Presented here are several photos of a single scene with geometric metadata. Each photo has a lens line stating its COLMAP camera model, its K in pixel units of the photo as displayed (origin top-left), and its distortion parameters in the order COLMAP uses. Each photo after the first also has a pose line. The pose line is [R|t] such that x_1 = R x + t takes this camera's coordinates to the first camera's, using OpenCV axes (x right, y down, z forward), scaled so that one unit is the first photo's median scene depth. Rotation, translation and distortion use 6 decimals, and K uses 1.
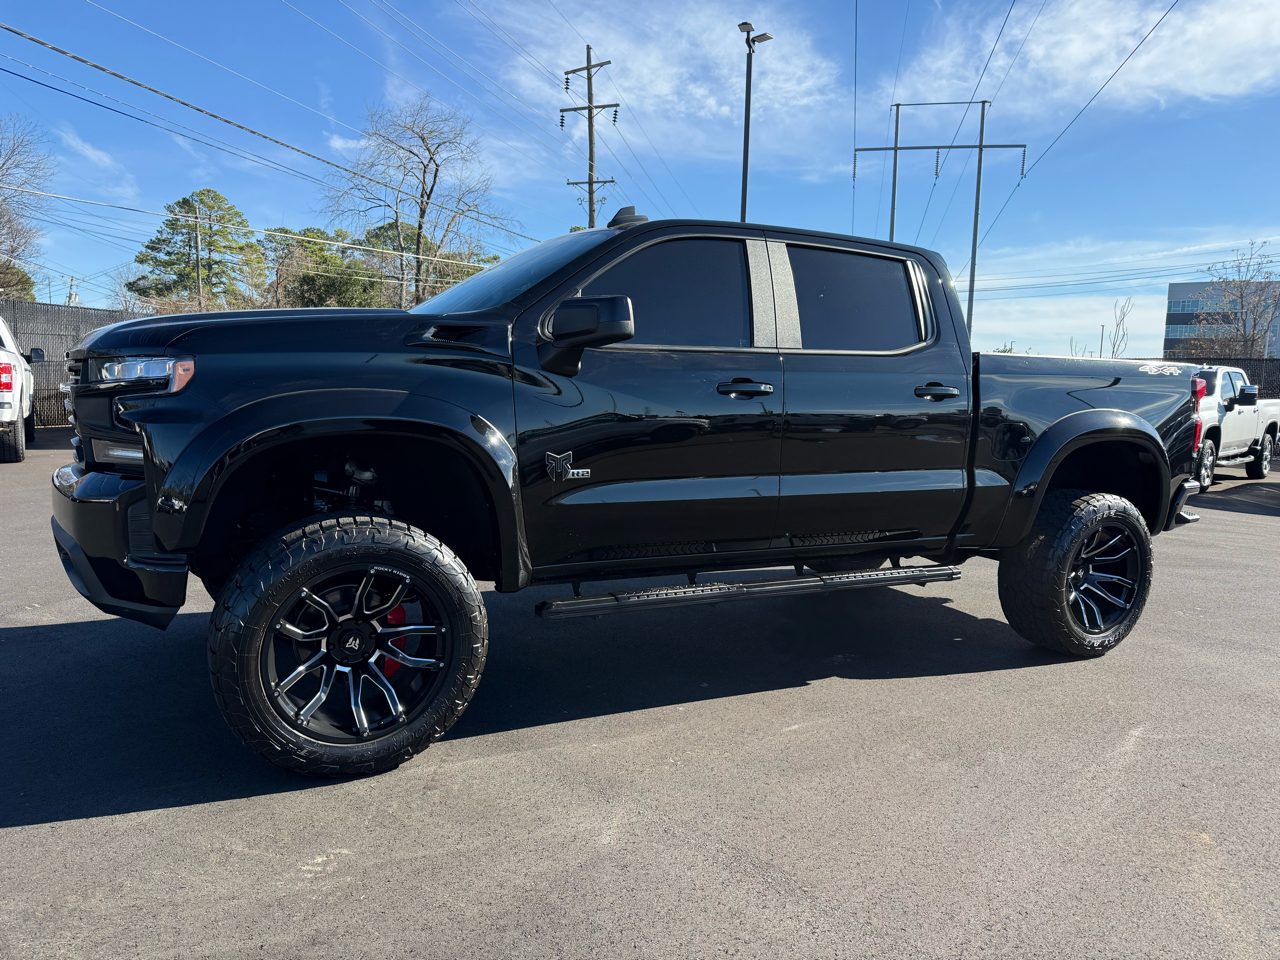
lens RADIAL K [[939.5, 0, 640.0], [0, 939.5, 480.0], [0, 0, 1]] dist [0.007080, -0.010206]
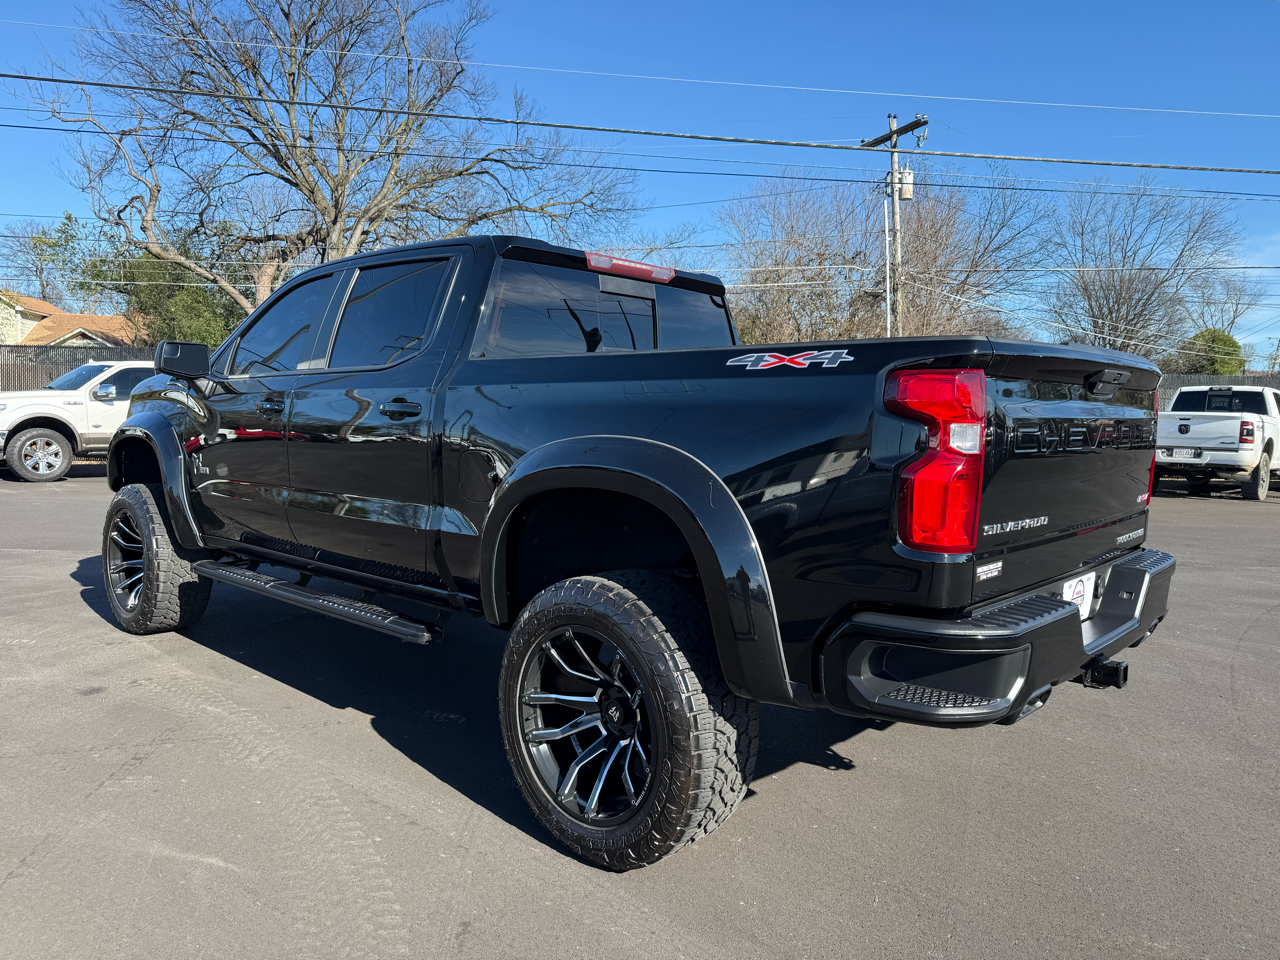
lens RADIAL K [[912.6, 0, 640.0], [0, 912.6, 480.0], [0, 0, 1]] dist [0.127936, -0.232248]
pose [[0.318869, 0.048049, -0.946580, 1.057145], [-0.109101, 0.993936, 0.013700, -0.060308], [0.941498, 0.098904, 0.322178, 0.852237]]
